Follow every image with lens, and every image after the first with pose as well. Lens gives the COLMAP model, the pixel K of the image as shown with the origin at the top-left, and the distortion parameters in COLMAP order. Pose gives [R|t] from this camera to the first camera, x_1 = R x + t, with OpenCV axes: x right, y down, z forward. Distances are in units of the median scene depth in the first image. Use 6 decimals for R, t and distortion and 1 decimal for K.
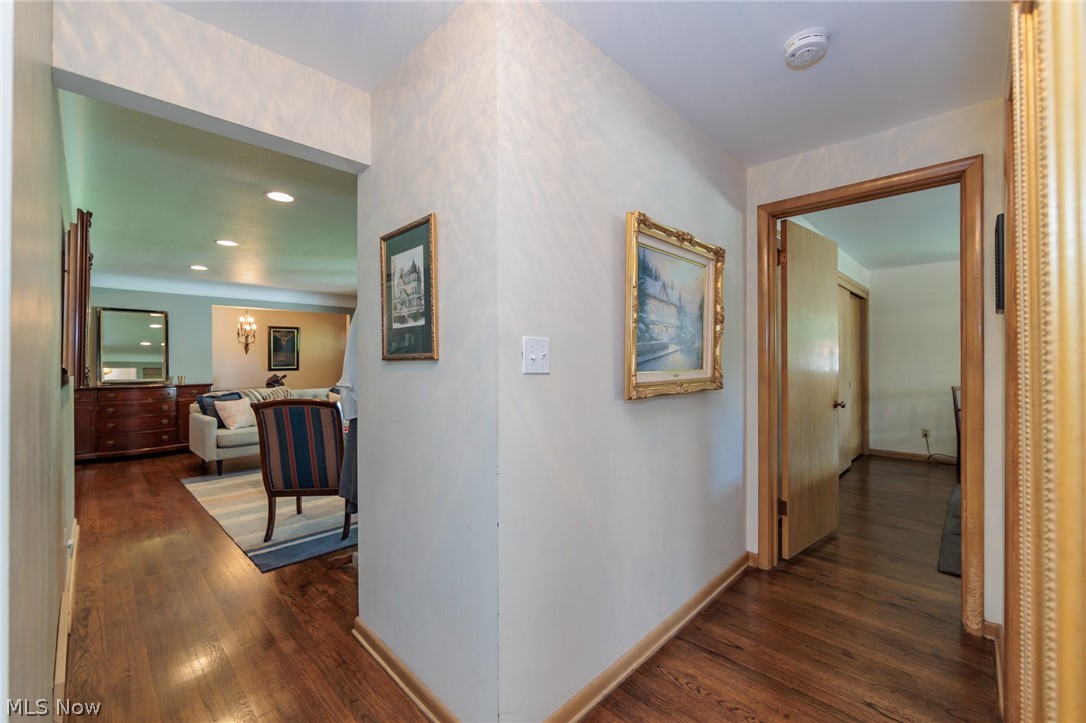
lens RADIAL K [[432.7, 0, 545.0], [0, 432.7, 357.1], [0, 0, 1]] dist [-0.001277, -0.000443]
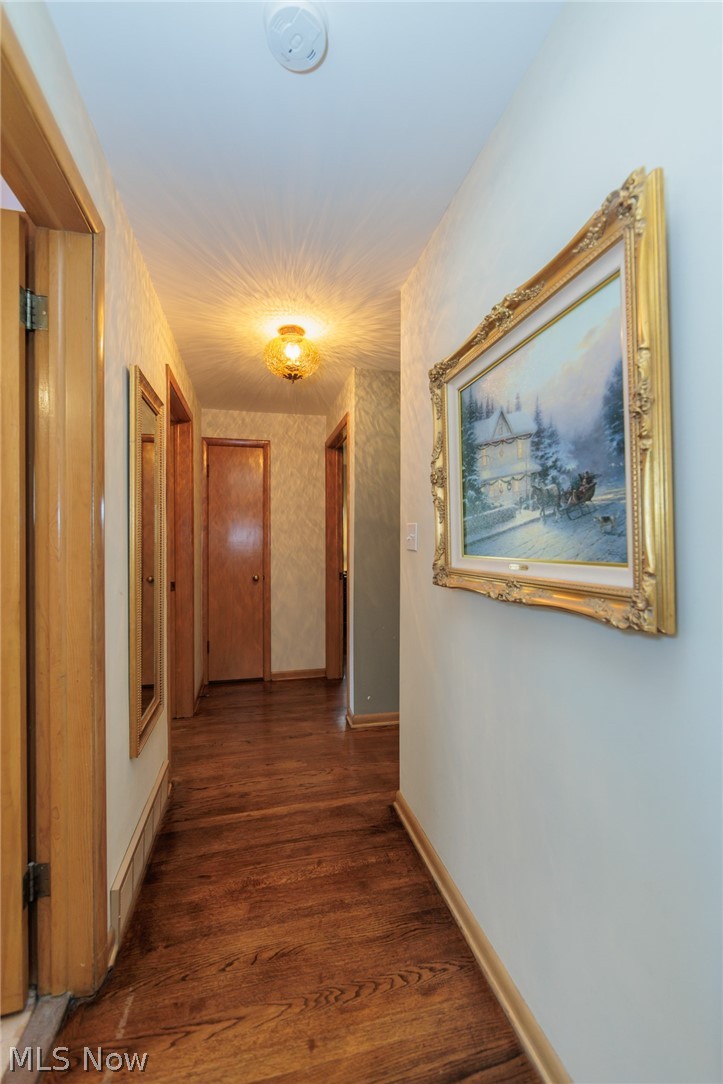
lens RADIAL K [[431.9, 0, 361.4], [0, 431.9, 541.7], [0, 0, 1]] dist [-0.001277, -0.000443]
pose [[-0.516154, 0.000106, -0.856496, 0.906491], [0.005036, 0.999983, -0.002911, 0.011268], [0.856481, -0.005816, -0.516146, 1.163227]]
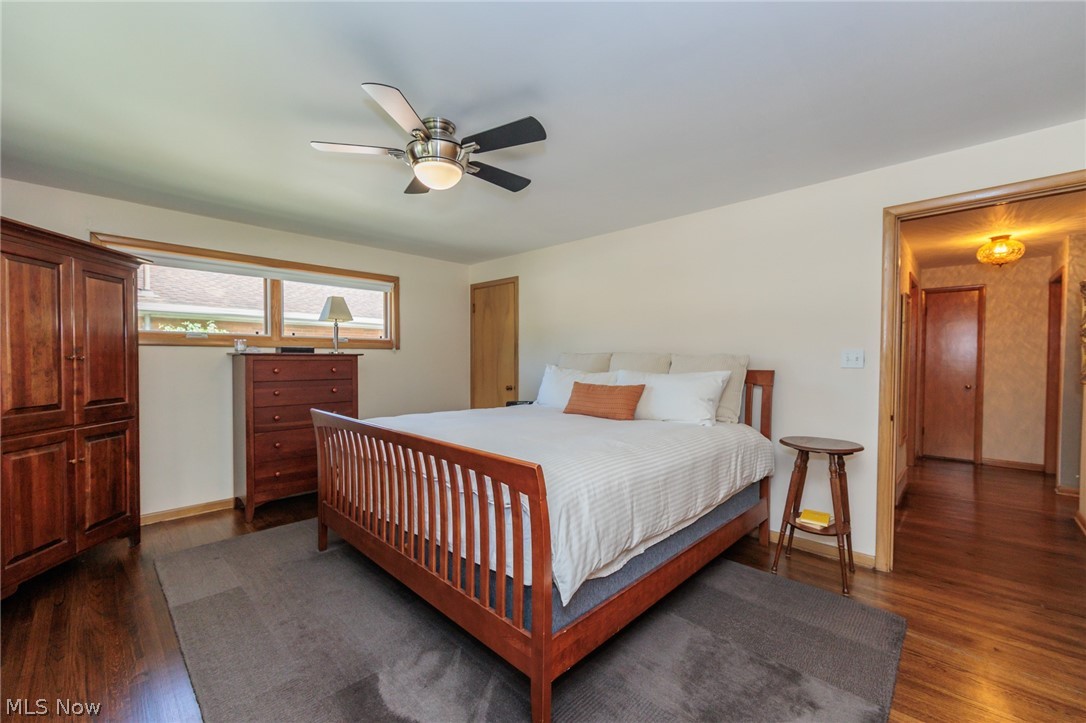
lens RADIAL K [[432.7, 0, 541.1], [0, 432.7, 366.8], [0, 0, 1]] dist [-0.001277, -0.000443]
pose [[-0.999992, -0.002124, -0.003473, 1.547366], [-0.002193, 0.999793, 0.020226, 0.003549], [0.003429, 0.020233, -0.999789, 1.812816]]
